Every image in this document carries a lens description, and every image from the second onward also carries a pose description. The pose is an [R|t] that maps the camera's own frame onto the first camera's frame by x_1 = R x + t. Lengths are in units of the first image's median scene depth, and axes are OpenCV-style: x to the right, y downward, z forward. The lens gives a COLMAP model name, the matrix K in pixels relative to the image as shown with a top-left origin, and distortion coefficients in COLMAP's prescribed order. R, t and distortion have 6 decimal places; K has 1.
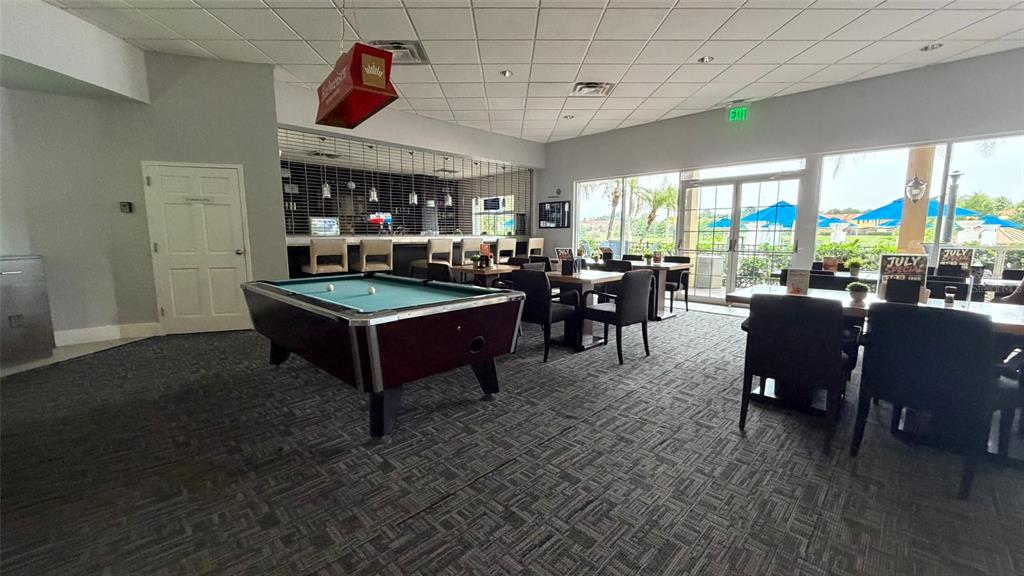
lens RADIAL K [[407.1, 0, 509.0], [0, 407.1, 287.1], [0, 0, 1]] dist [0.000387, 0.000189]
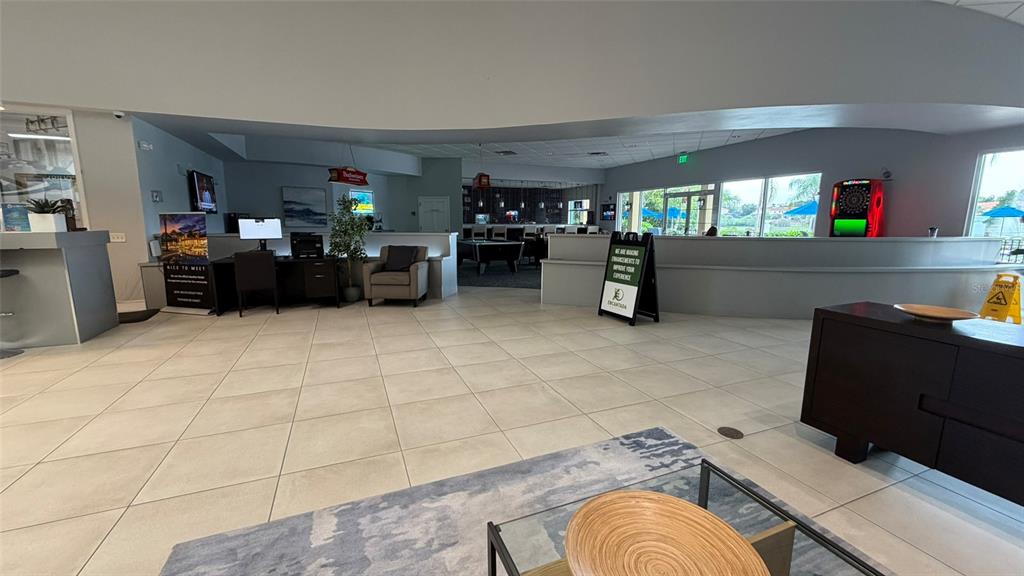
lens RADIAL K [[407.1, 0, 509.0], [0, 407.1, 287.1], [0, 0, 1]] dist [0.000387, 0.000189]
pose [[0.921620, 0.066799, -0.382301, 0.835976], [-0.055410, 0.997632, 0.040737, 0.170998], [0.384117, -0.016361, 0.923139, -1.447106]]
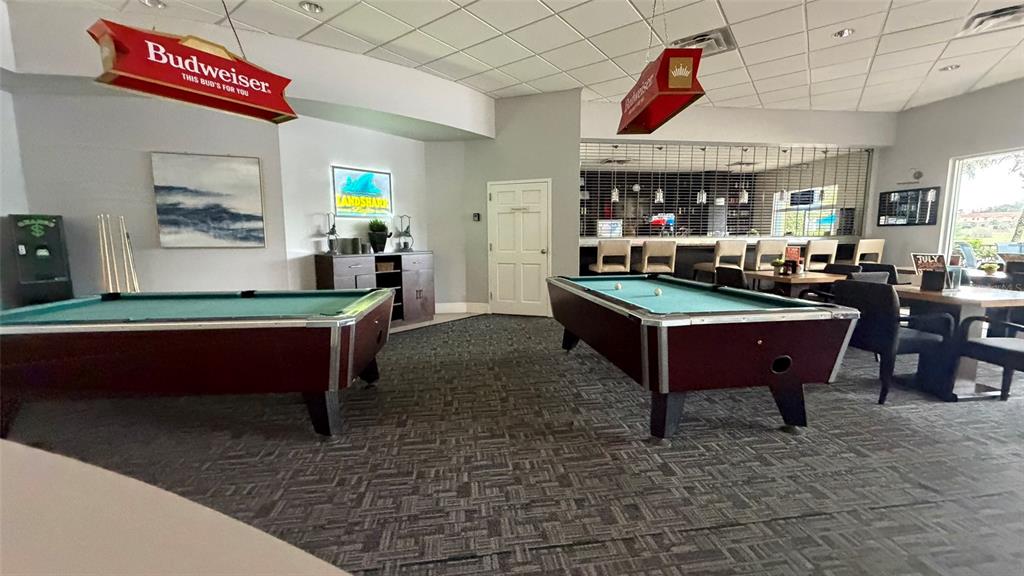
lens RADIAL K [[407.1, 0, 509.0], [0, 407.1, 287.1], [0, 0, 1]] dist [0.000387, 0.000189]
pose [[0.797351, 0.070034, -0.599439, -0.021181], [-0.071448, 0.997213, 0.021470, 0.000740], [0.599272, 0.025710, 0.800132, -0.021110]]
